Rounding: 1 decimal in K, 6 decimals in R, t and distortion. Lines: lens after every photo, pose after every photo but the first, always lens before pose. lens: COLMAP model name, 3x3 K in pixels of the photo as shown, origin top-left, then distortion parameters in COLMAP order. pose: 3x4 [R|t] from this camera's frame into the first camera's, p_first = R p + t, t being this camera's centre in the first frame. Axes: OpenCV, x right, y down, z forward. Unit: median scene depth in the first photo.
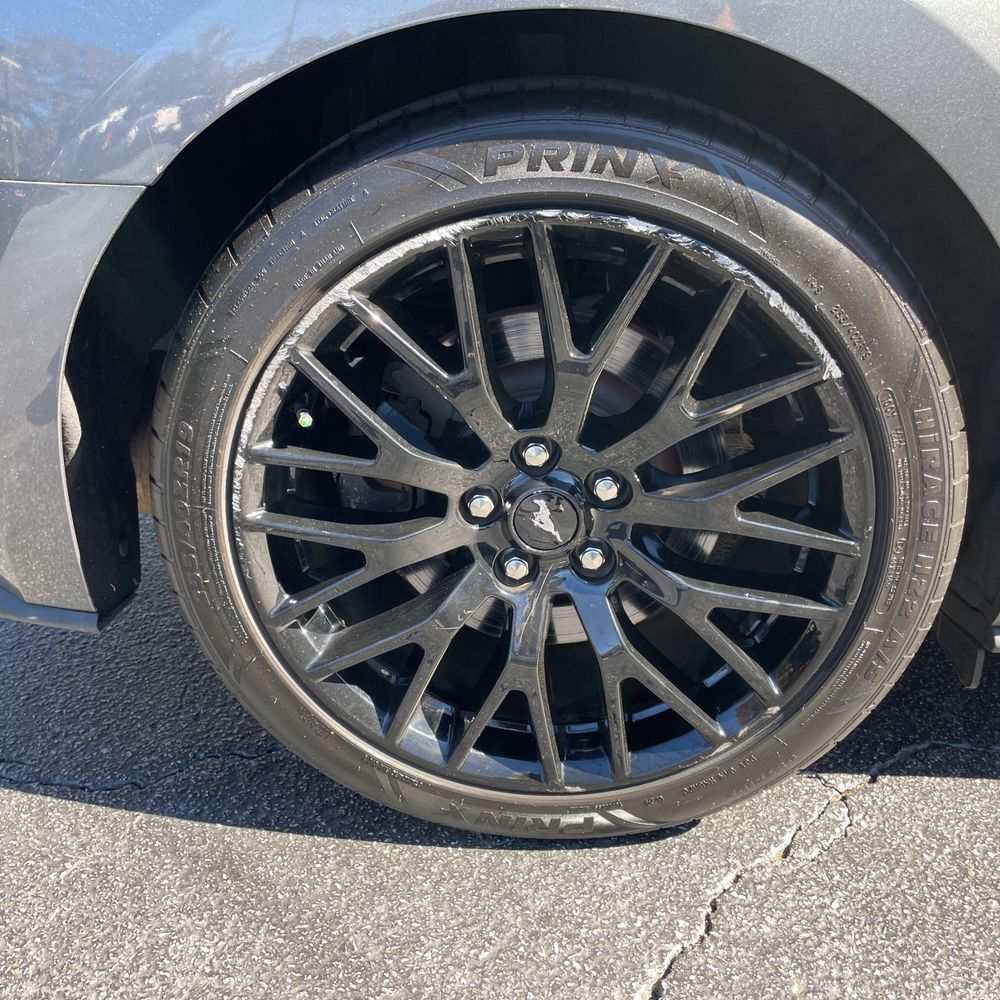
lens RADIAL K [[1023.8, 0, 490.2], [0, 1023.8, 485.4], [0, 0, 1]] dist [0.096368, -0.142688]
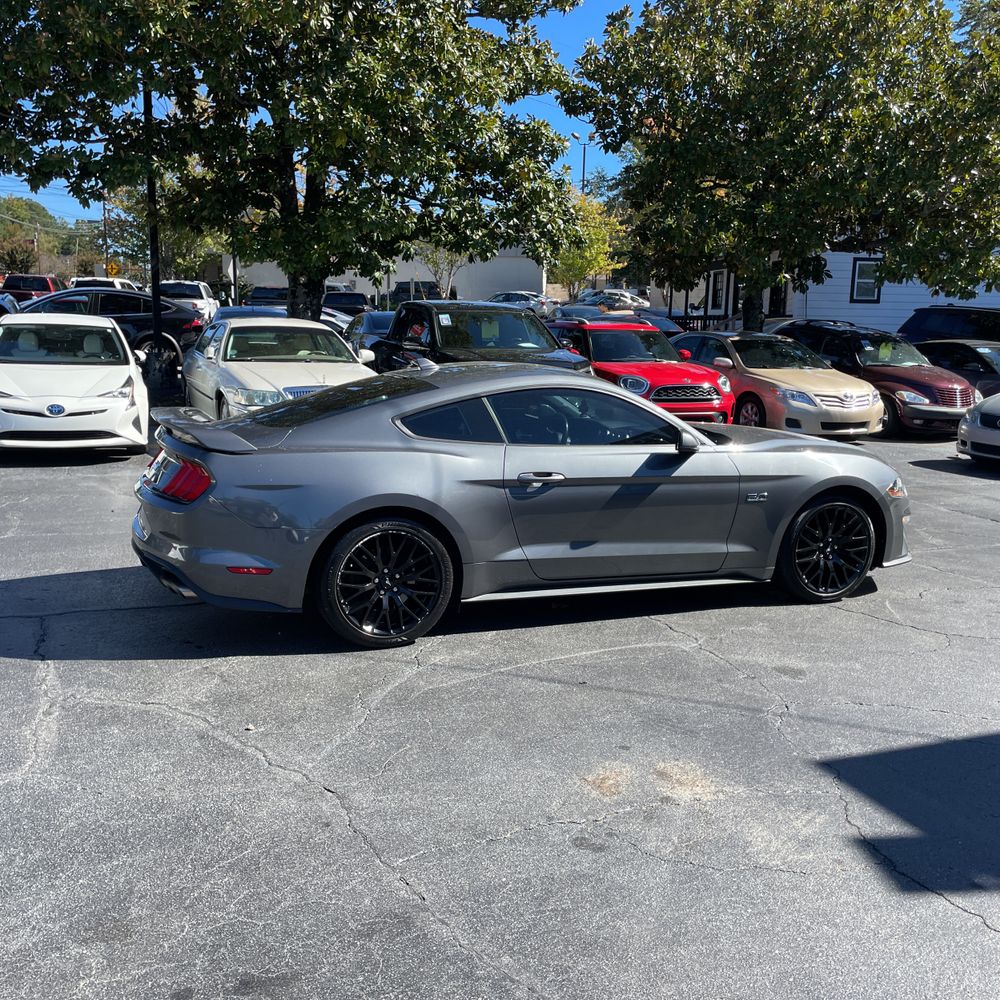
lens RADIAL K [[1002.2, 0, 500.0], [0, 1002.2, 500.0], [0, 0, 1]] dist [0.117239, -0.171929]
pose [[0.904984, -0.013663, 0.425226, -1.804840], [0.122533, 0.965504, -0.229755, 0.982072], [-0.407419, 0.260029, 0.875440, -4.416403]]
